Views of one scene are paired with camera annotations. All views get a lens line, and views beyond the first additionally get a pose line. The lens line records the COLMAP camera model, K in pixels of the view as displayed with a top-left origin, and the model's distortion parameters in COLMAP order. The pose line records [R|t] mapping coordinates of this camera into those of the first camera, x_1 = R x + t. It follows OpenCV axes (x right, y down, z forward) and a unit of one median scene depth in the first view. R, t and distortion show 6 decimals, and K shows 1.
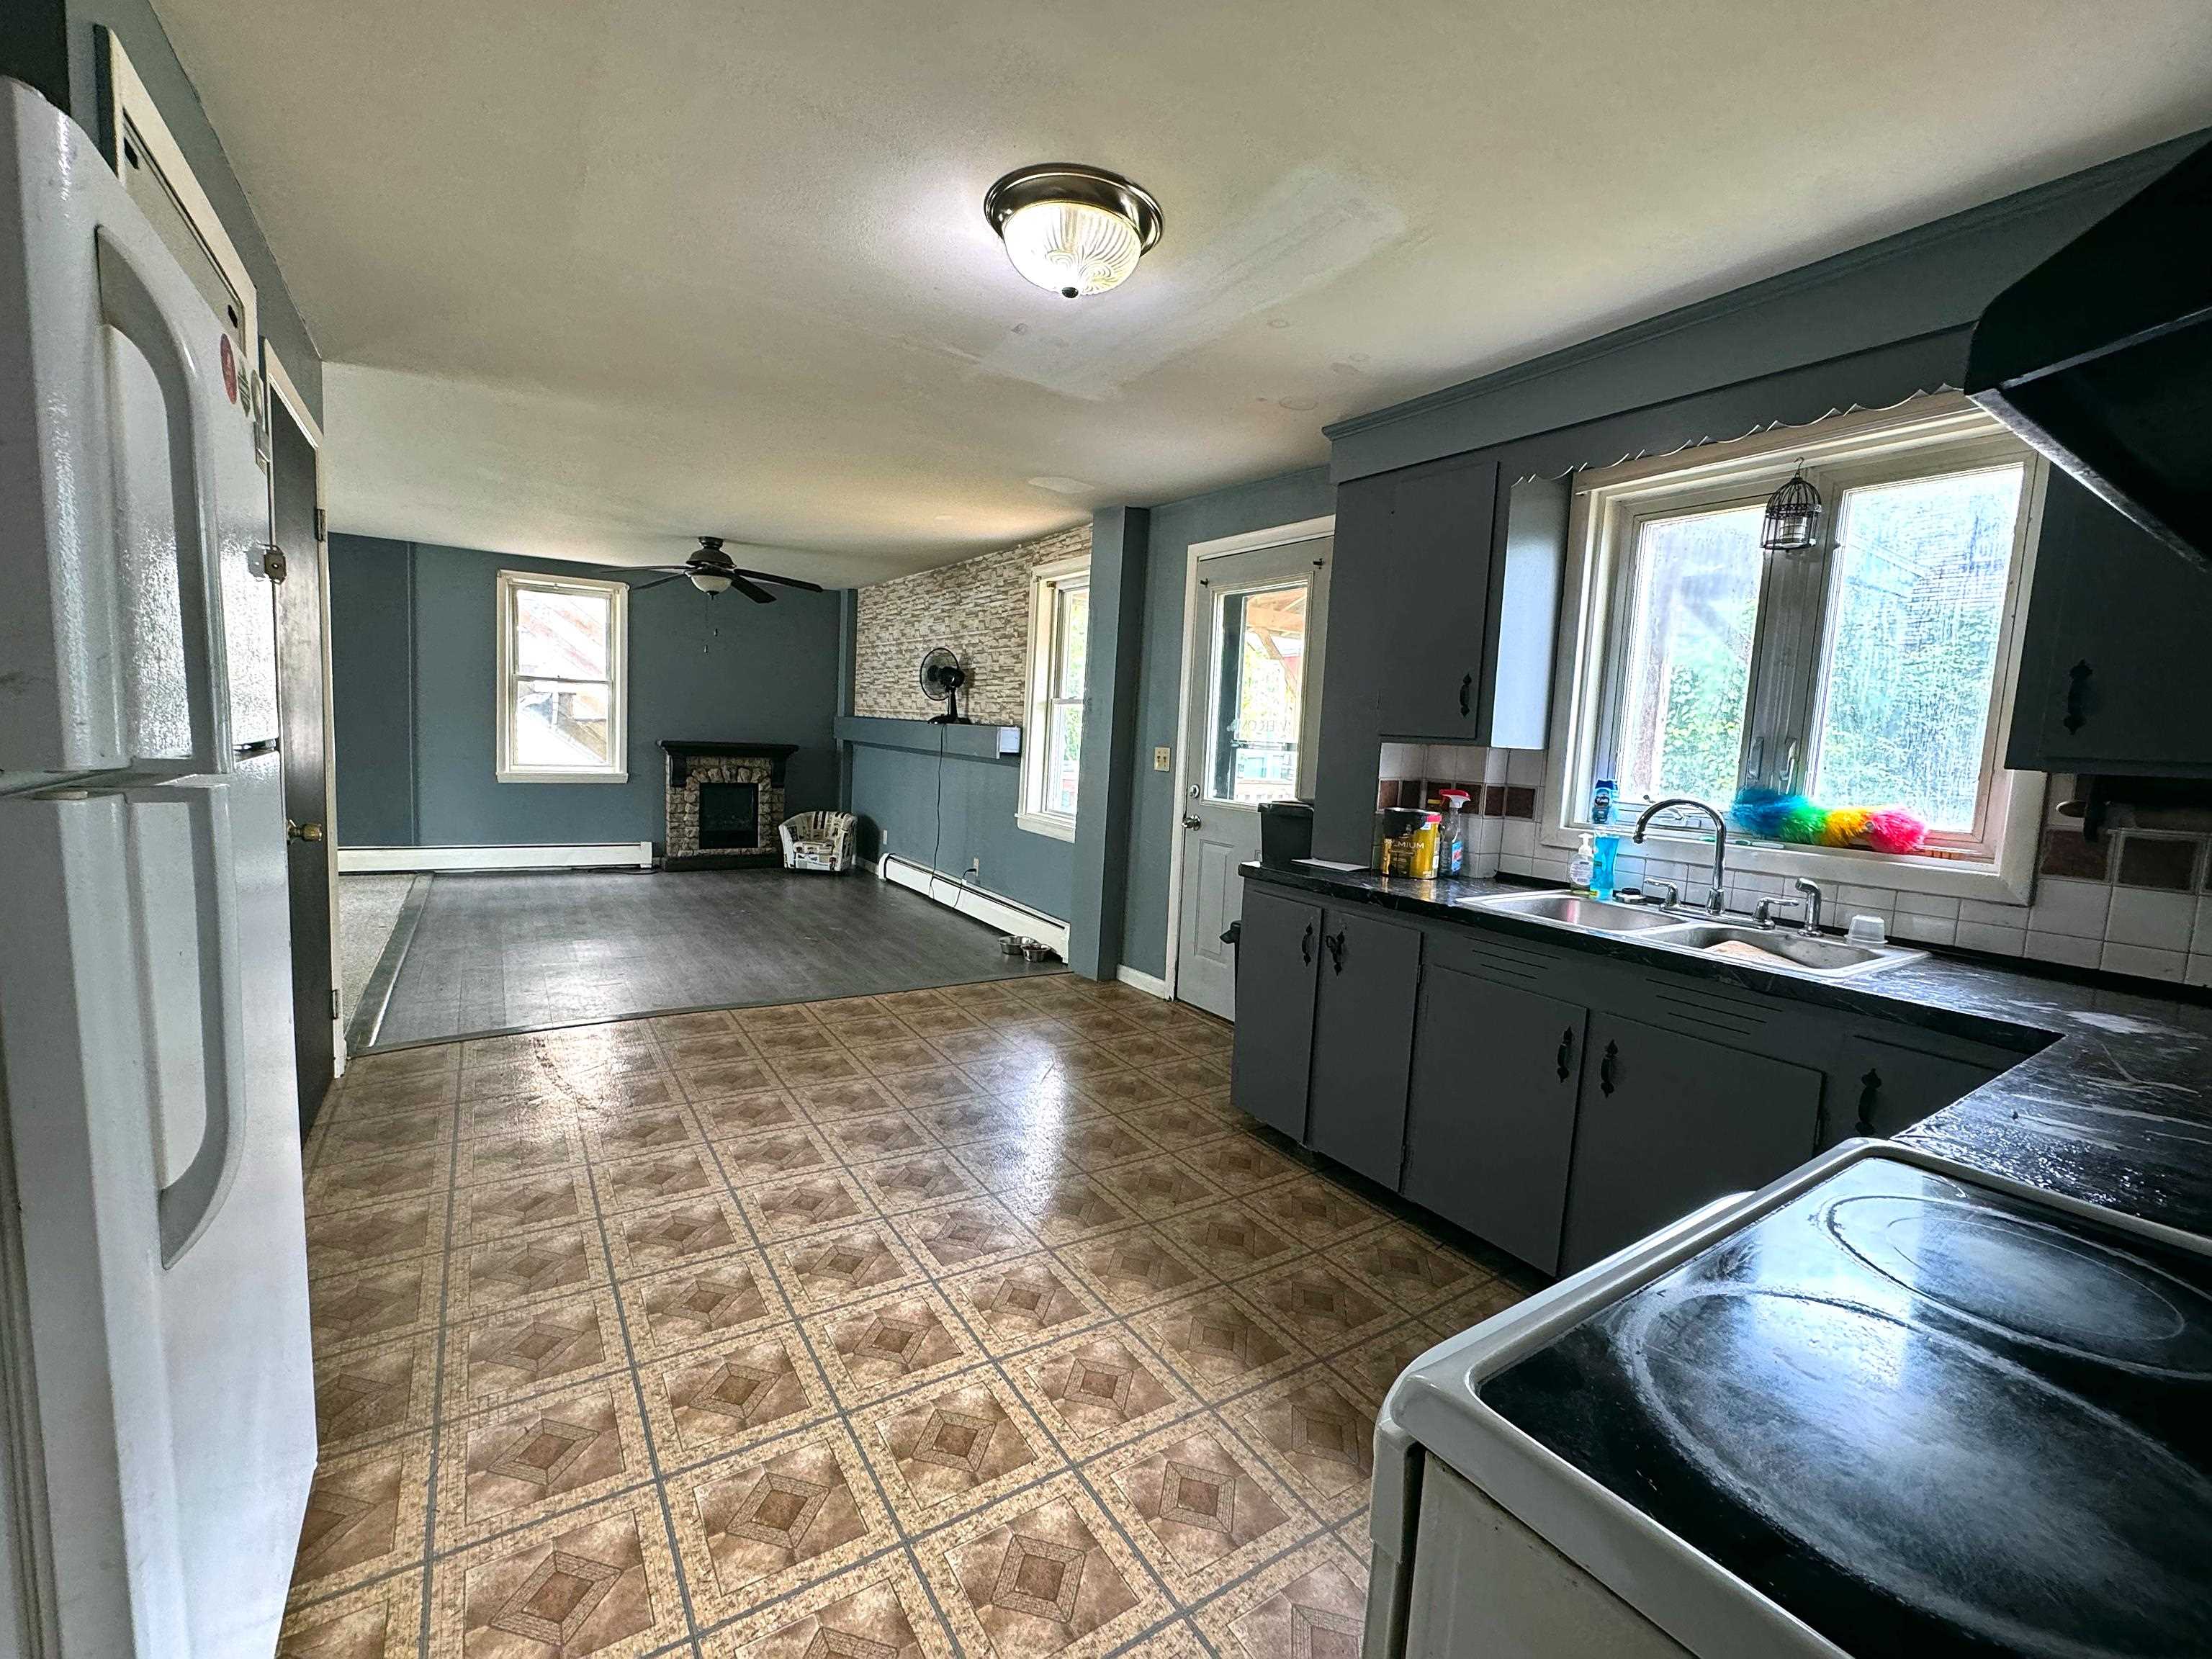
lens RADIAL K [[888.7, 0, 1092.1], [0, 888.7, 833.4], [0, 0, 1]] dist [-0.002734, 0.000035]
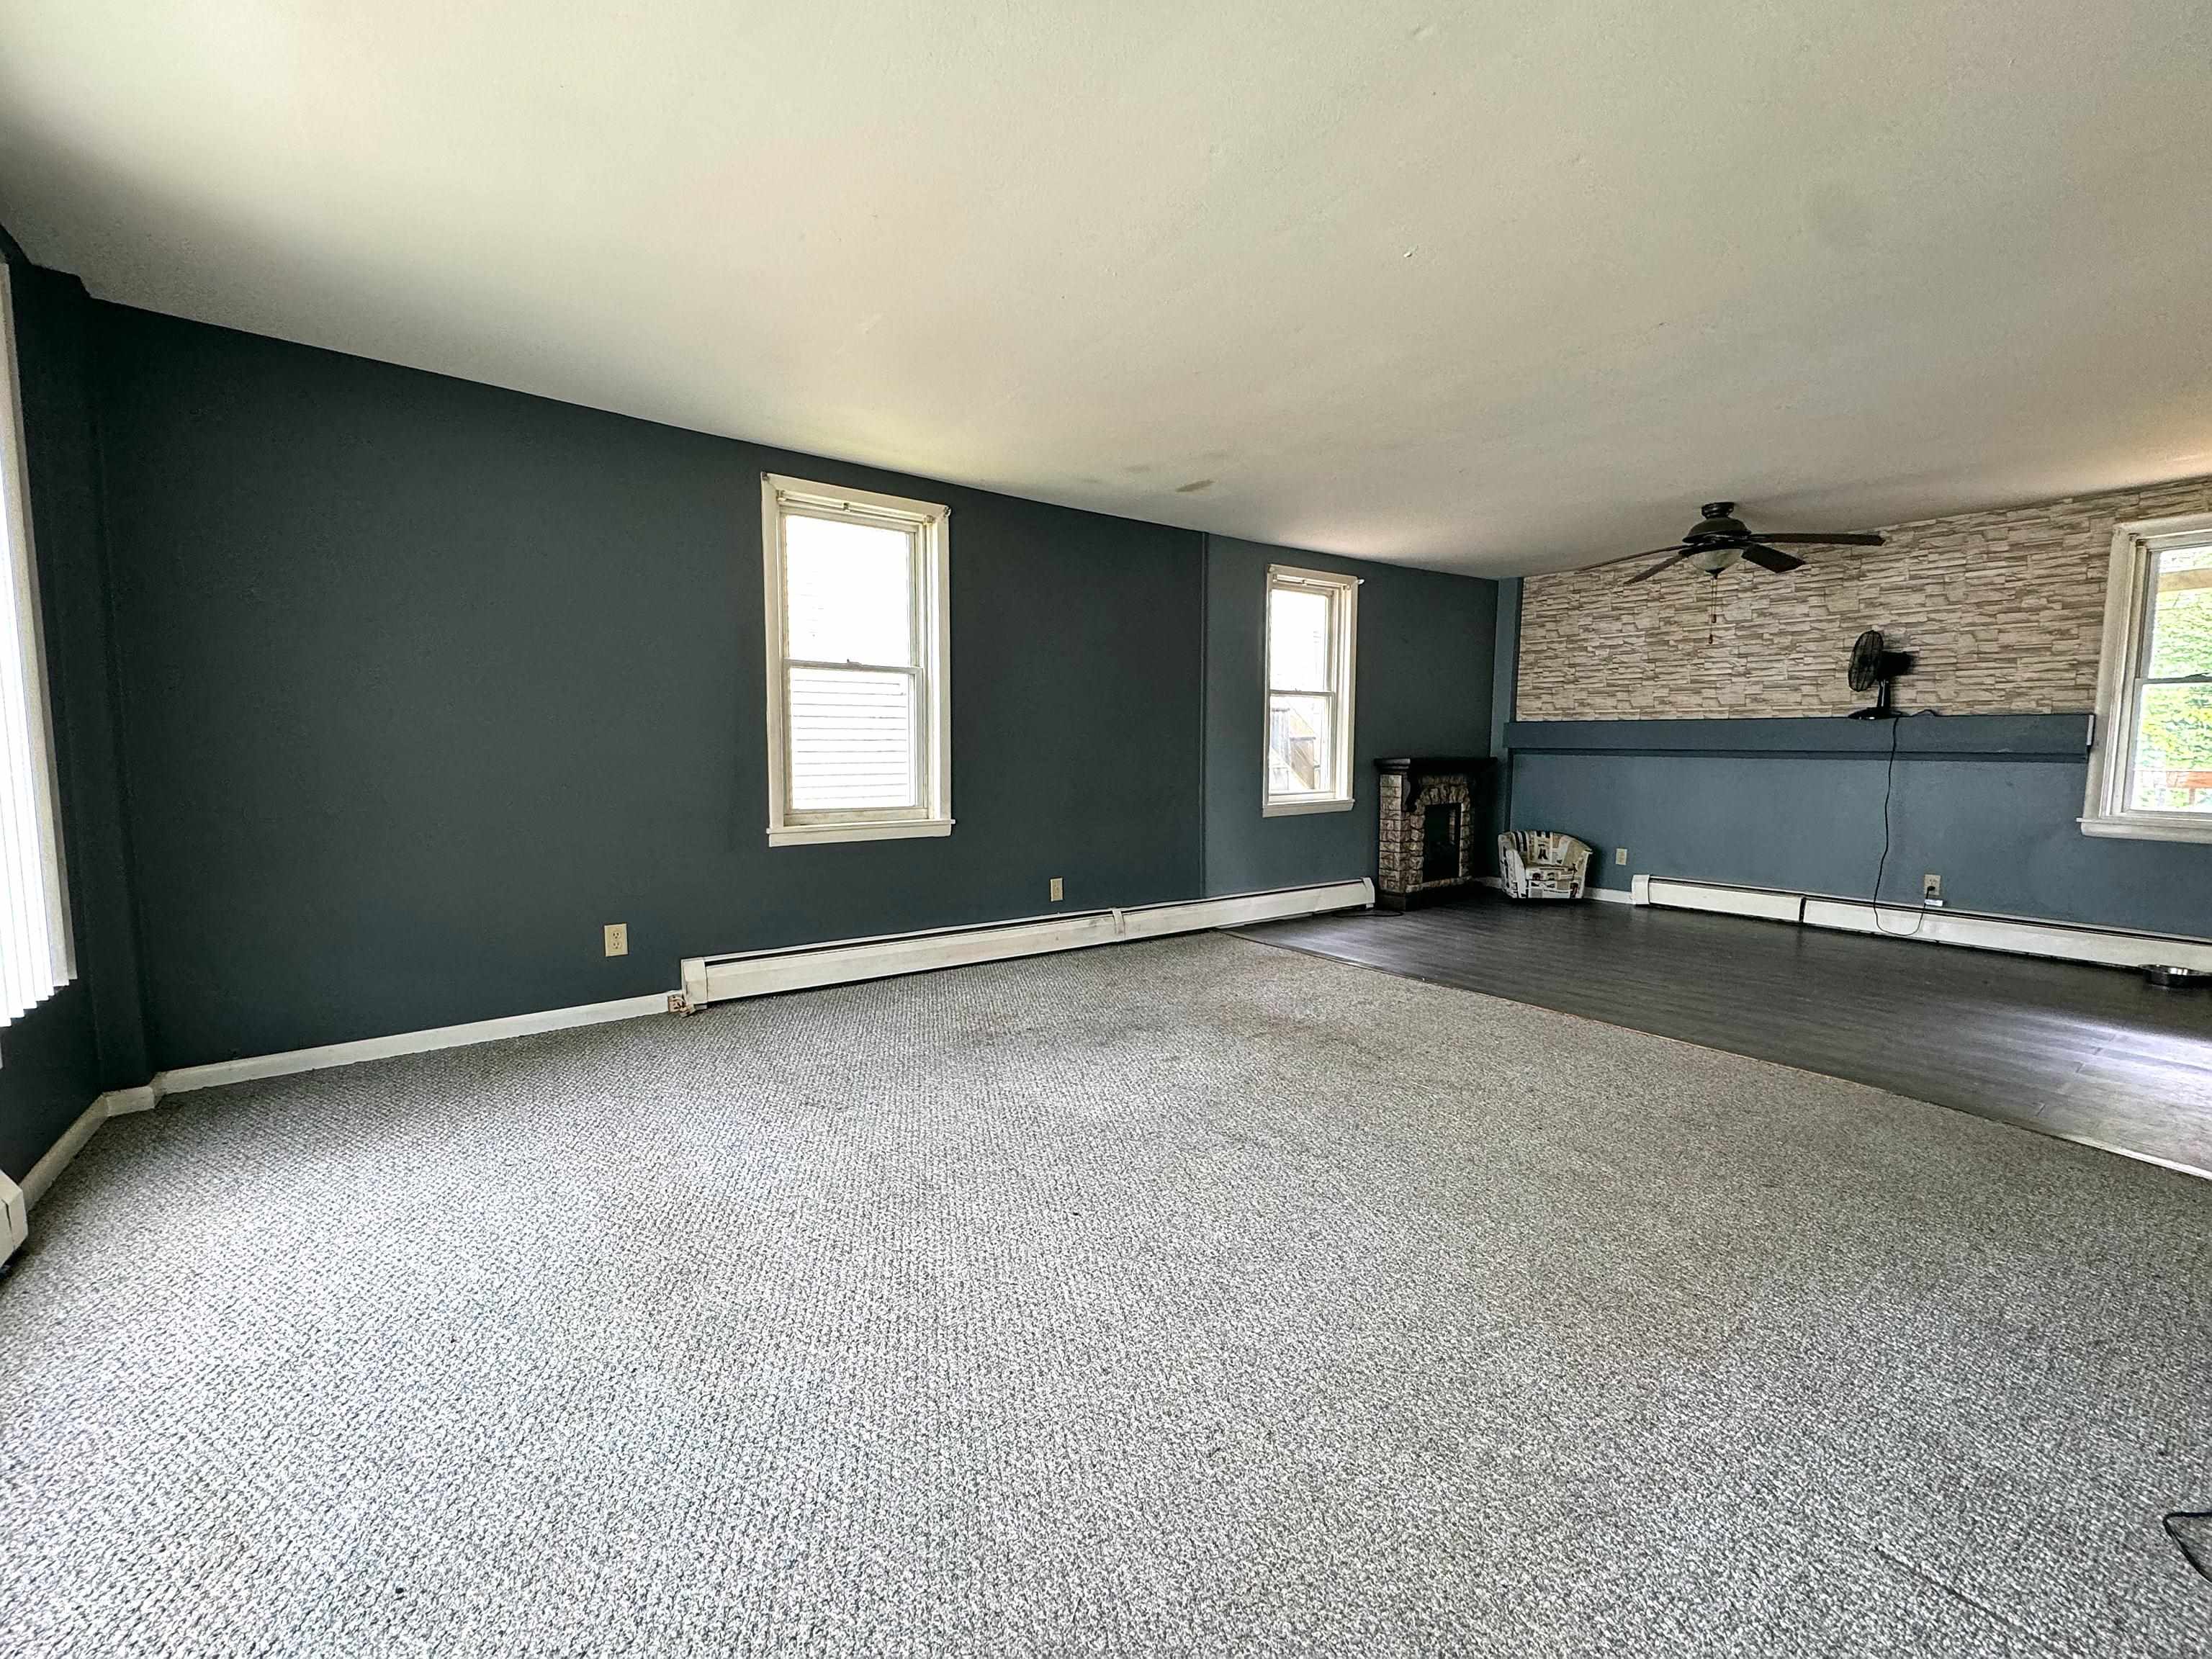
lens RADIAL K [[903.8, 0, 1101.6], [0, 903.8, 827.0], [0, 0, 1]] dist [-0.004324, -0.000489]
pose [[0.997822, -0.054459, 0.037224, -1.039200], [0.055387, 0.998168, -0.024354, -0.042482], [-0.035830, 0.026363, 0.999010, 0.180324]]
